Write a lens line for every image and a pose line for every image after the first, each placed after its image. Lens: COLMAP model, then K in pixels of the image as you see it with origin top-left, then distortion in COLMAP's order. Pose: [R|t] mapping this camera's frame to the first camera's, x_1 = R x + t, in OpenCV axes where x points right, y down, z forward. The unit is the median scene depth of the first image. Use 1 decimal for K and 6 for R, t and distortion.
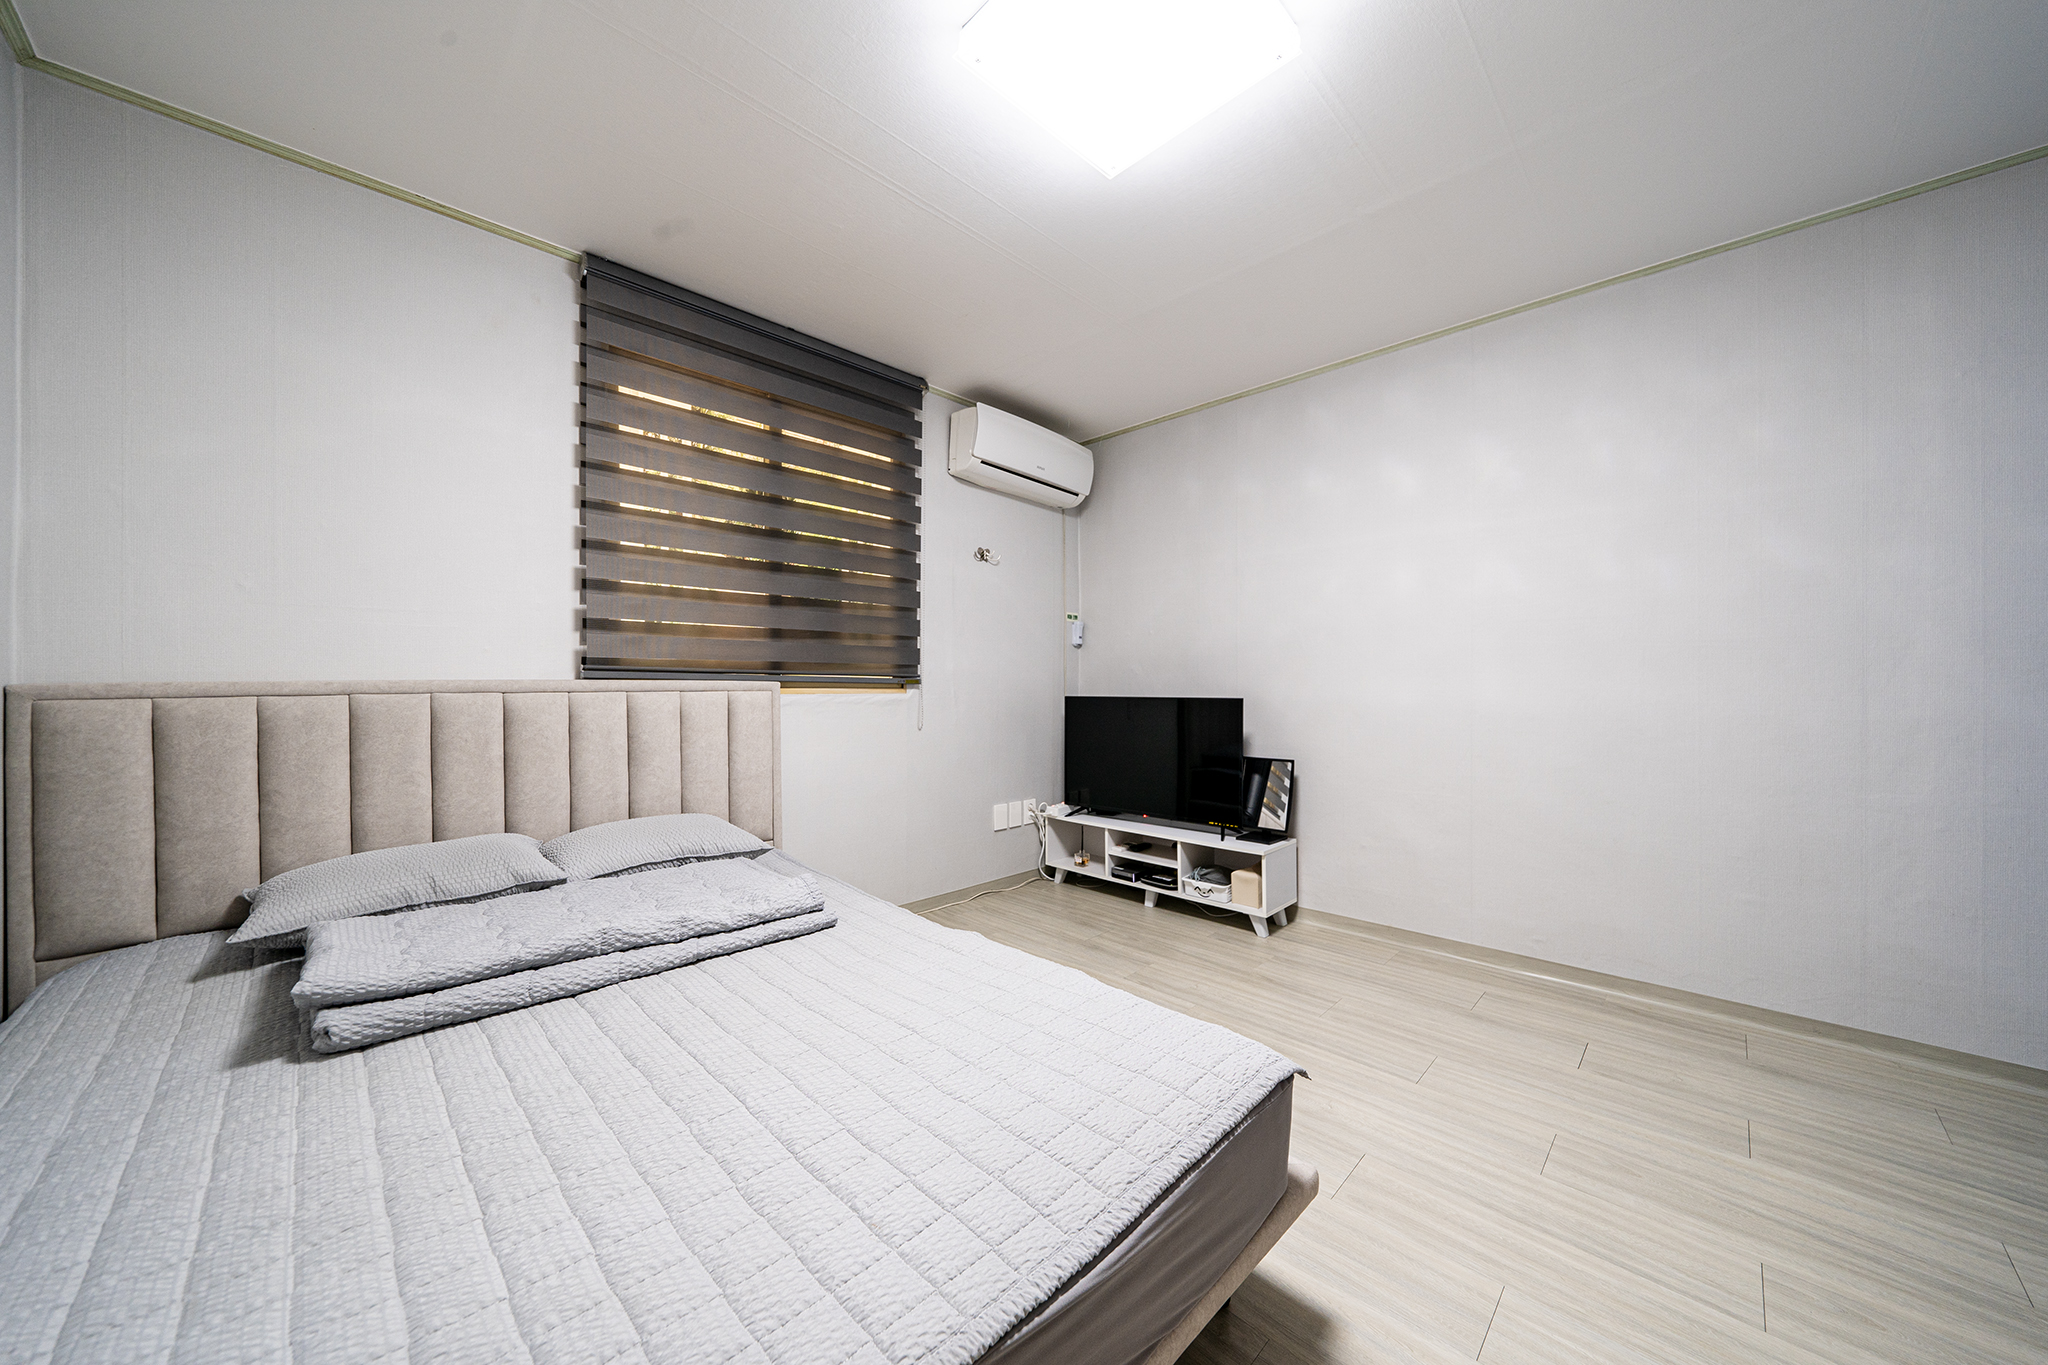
lens RADIAL K [[707.1, 0, 1033.3], [0, 707.1, 689.8], [0, 0, 1]] dist [-0.005025, 0.000074]
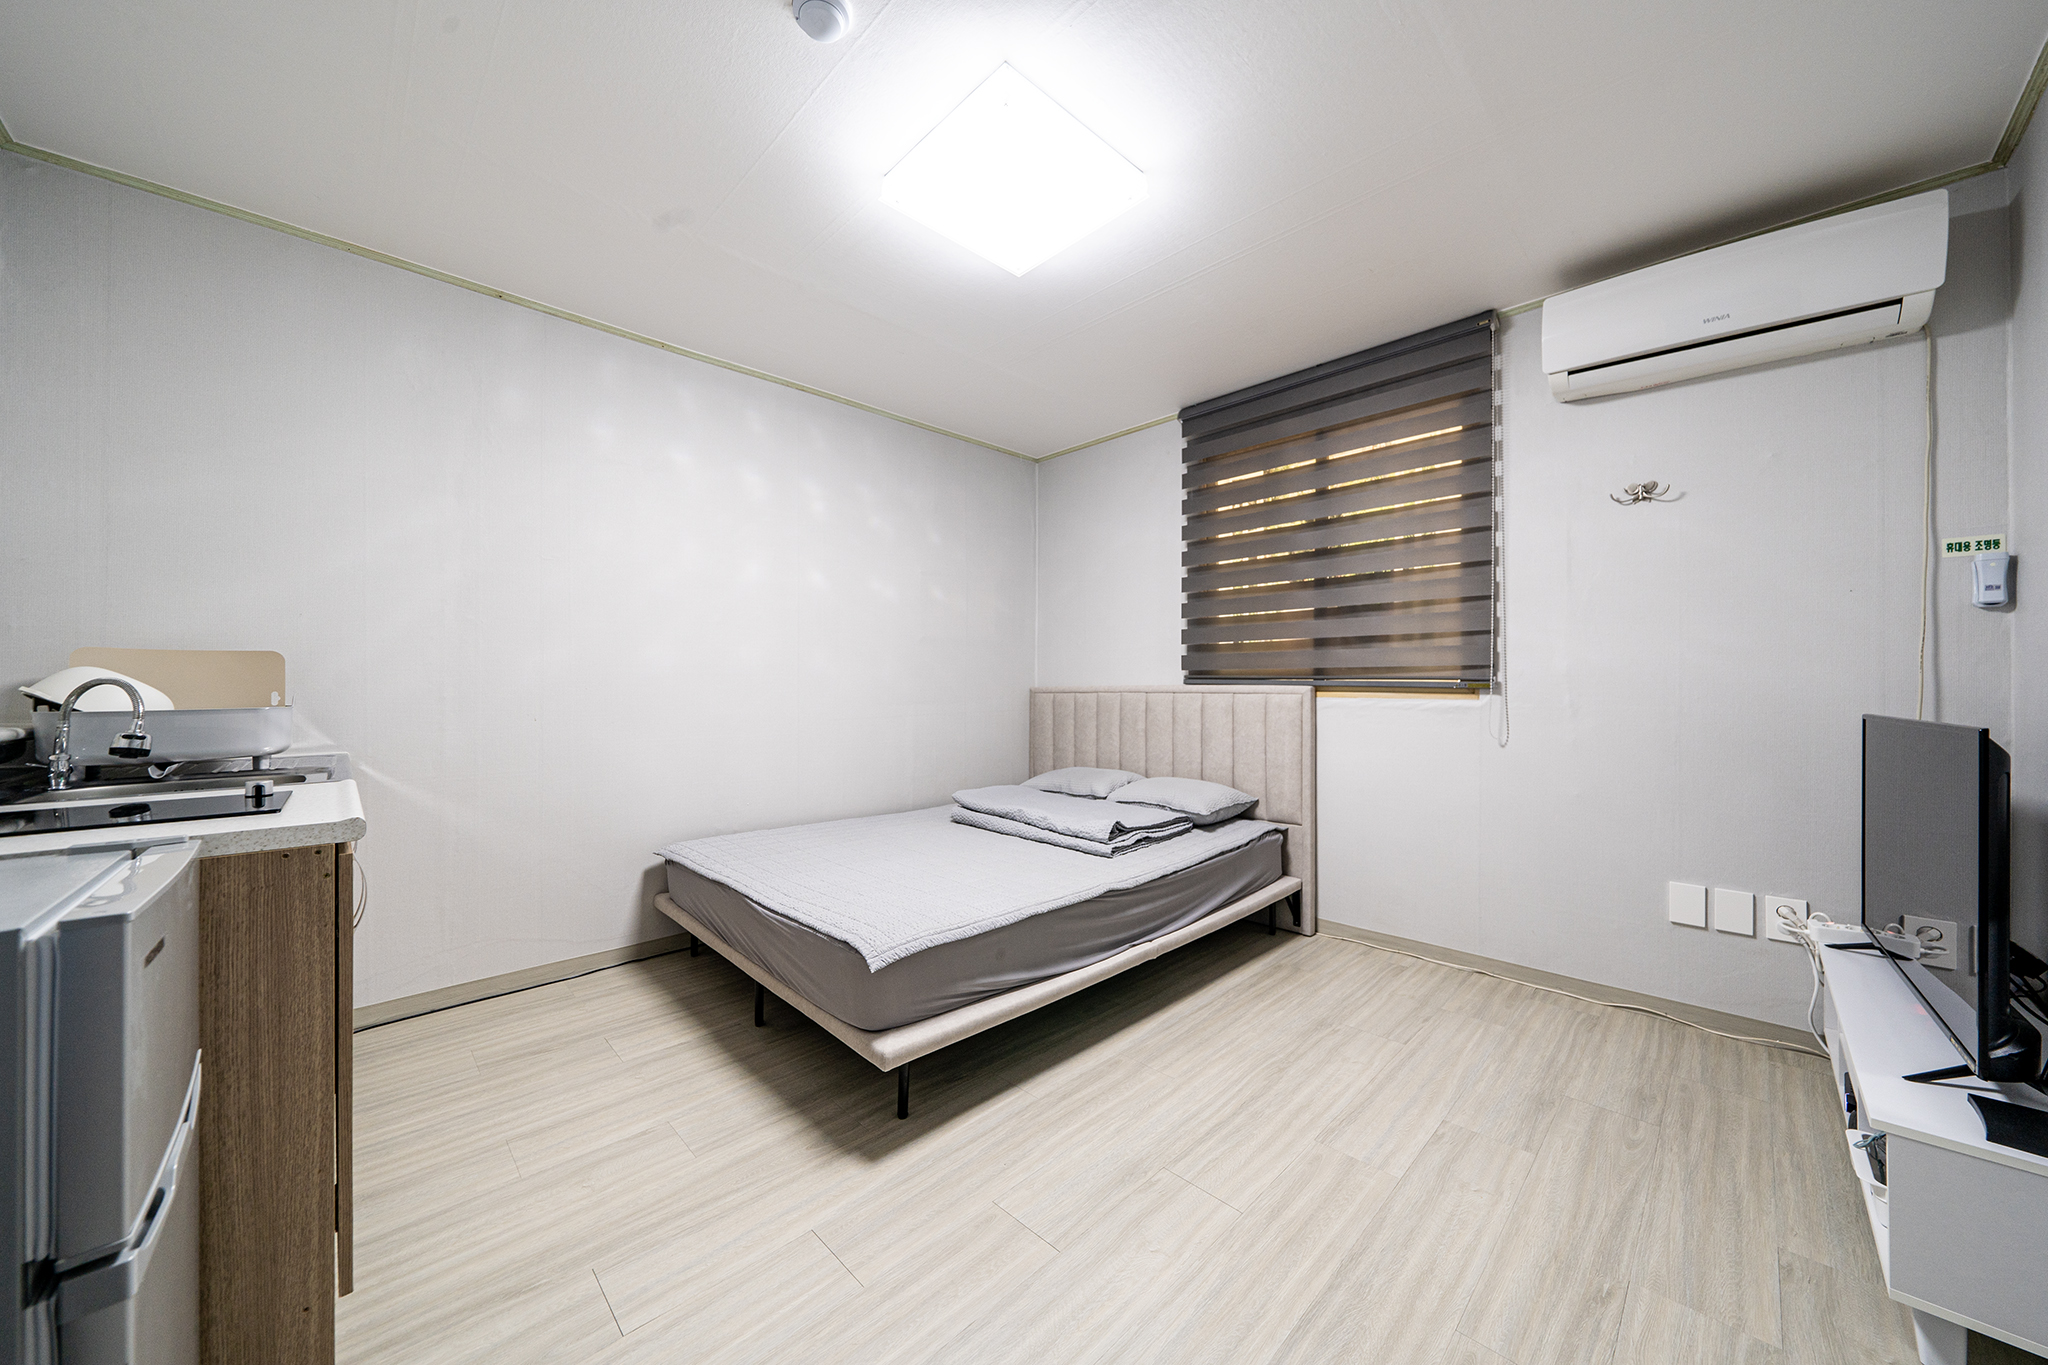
lens RADIAL K [[707.1, 0, 1033.3], [0, 707.1, 689.8], [0, 0, 1]] dist [-0.005025, 0.000074]
pose [[-0.014023, 0.007429, -0.999874, 0.755380], [-0.006910, 0.999948, 0.007526, -0.010965], [0.999878, 0.007015, -0.013971, 0.564487]]
